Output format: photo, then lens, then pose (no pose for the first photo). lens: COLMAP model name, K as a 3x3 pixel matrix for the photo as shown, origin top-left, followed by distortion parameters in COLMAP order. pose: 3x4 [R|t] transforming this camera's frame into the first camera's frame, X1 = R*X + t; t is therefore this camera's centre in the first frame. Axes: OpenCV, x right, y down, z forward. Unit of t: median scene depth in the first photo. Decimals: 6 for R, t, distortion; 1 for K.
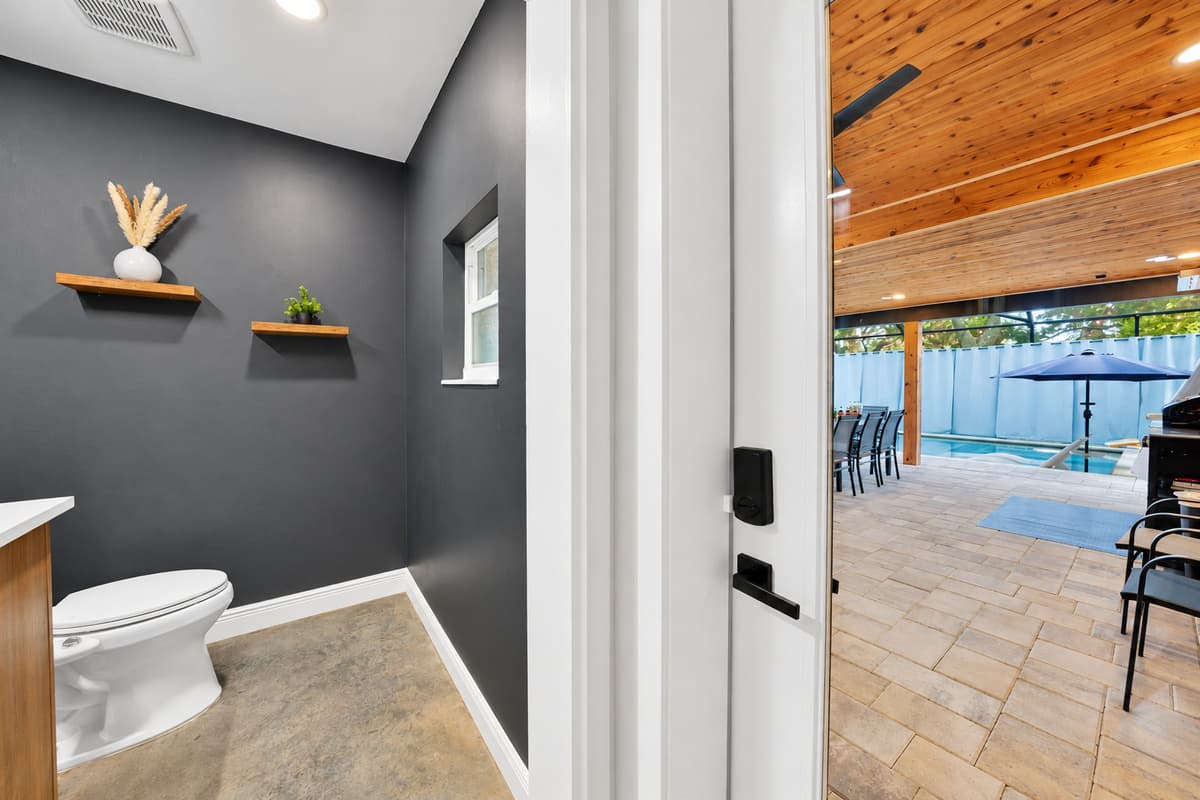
lens RADIAL K [[420.1, 0, 600.6], [0, 420.1, 389.7], [0, 0, 1]] dist [-0.000231, 0.000051]
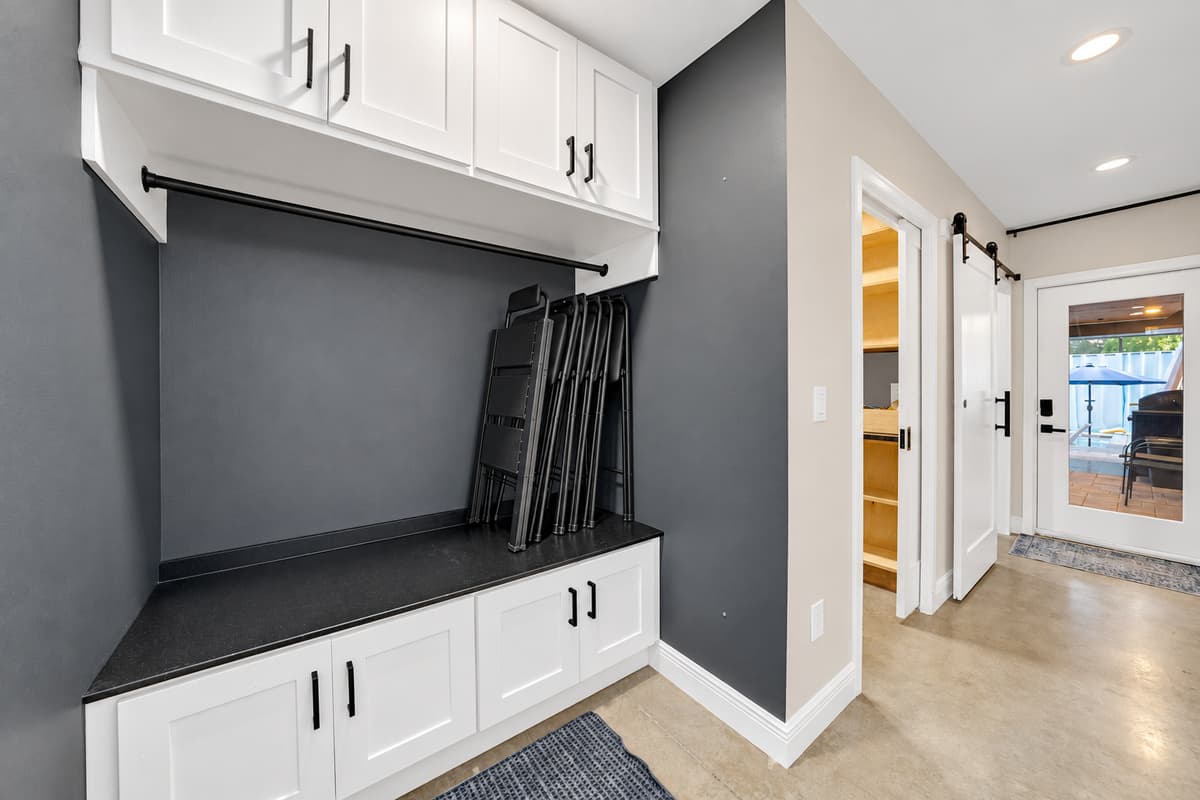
lens RADIAL K [[438.8, 0, 597.7], [0, 438.8, 387.4], [0, 0, 1]] dist [-0.001344, -0.000116]
pose [[0.999301, 0.005550, 0.036963, -0.592367], [-0.005164, 0.999931, -0.010536, 0.012431], [-0.037019, 0.010337, 0.999261, -0.446351]]
